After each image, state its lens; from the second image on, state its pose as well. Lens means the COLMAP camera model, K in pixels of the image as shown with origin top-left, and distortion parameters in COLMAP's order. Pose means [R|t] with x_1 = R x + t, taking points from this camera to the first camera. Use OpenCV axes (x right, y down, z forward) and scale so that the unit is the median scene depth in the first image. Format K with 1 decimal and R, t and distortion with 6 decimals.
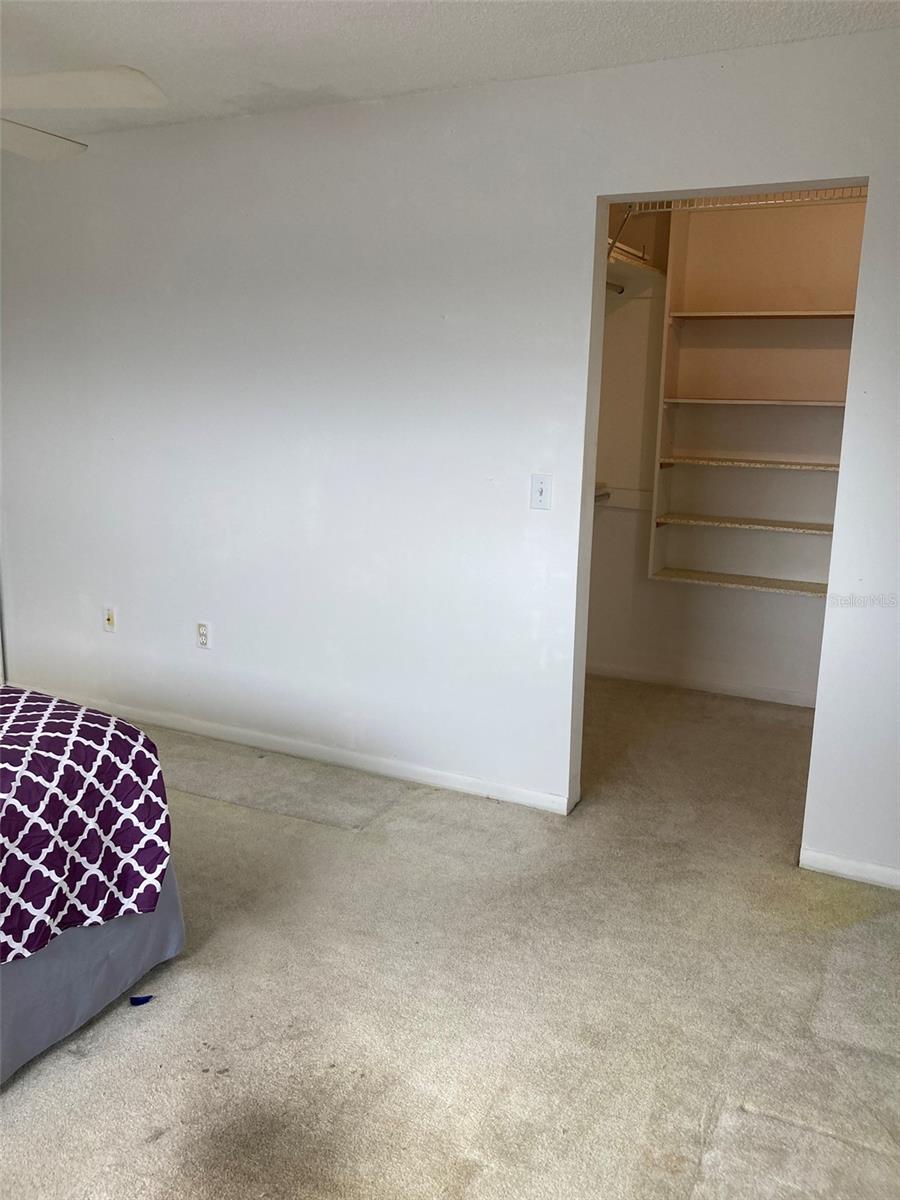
lens RADIAL K [[979.5, 0, 449.9], [0, 979.5, 595.8], [0, 0, 1]] dist [0.020262, -0.008802]
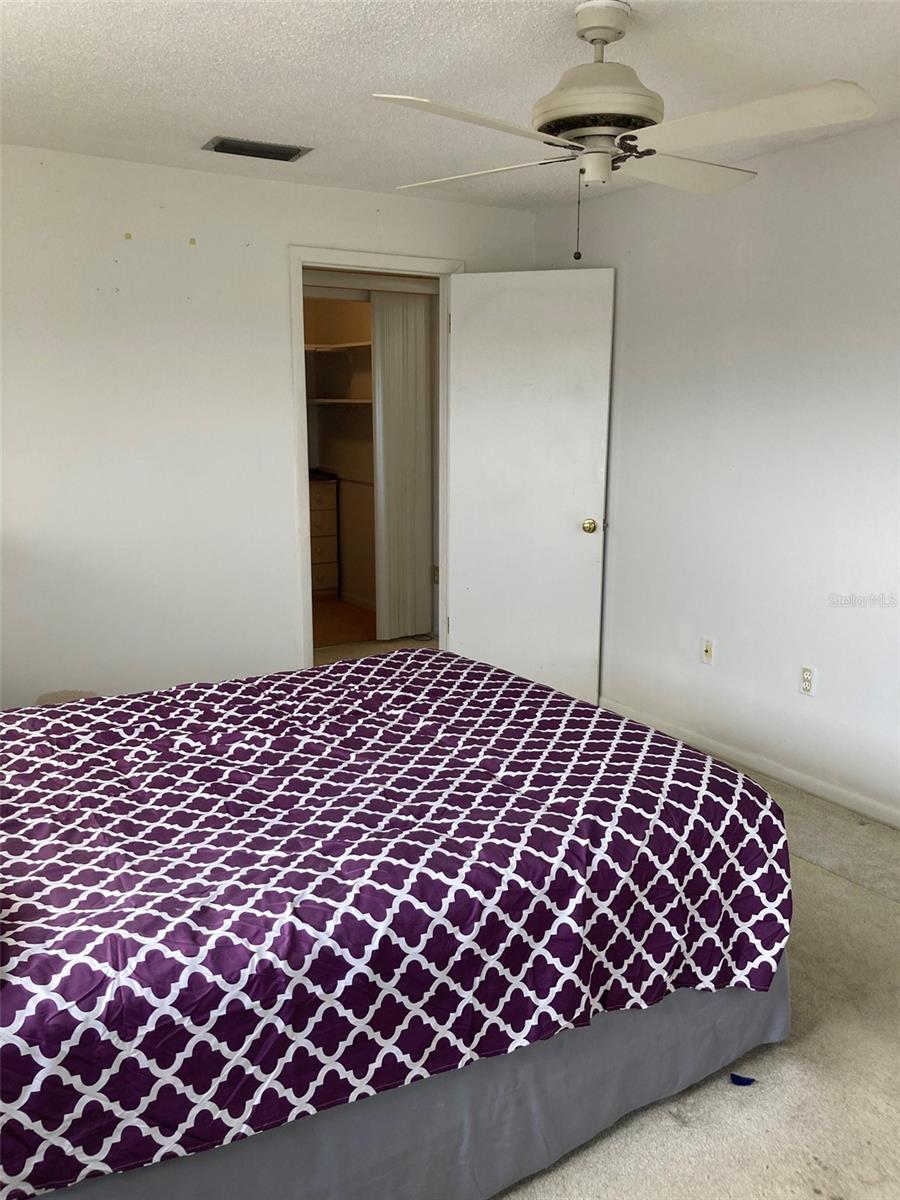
lens RADIAL K [[979.5, 0, 452.0], [0, 979.5, 603.1], [0, 0, 1]] dist [0.020262, -0.008802]
pose [[0.851076, 0.084154, -0.518255, -0.107457], [-0.089070, 0.995906, 0.015443, -0.030080], [0.517433, 0.033018, 0.855087, 0.047622]]
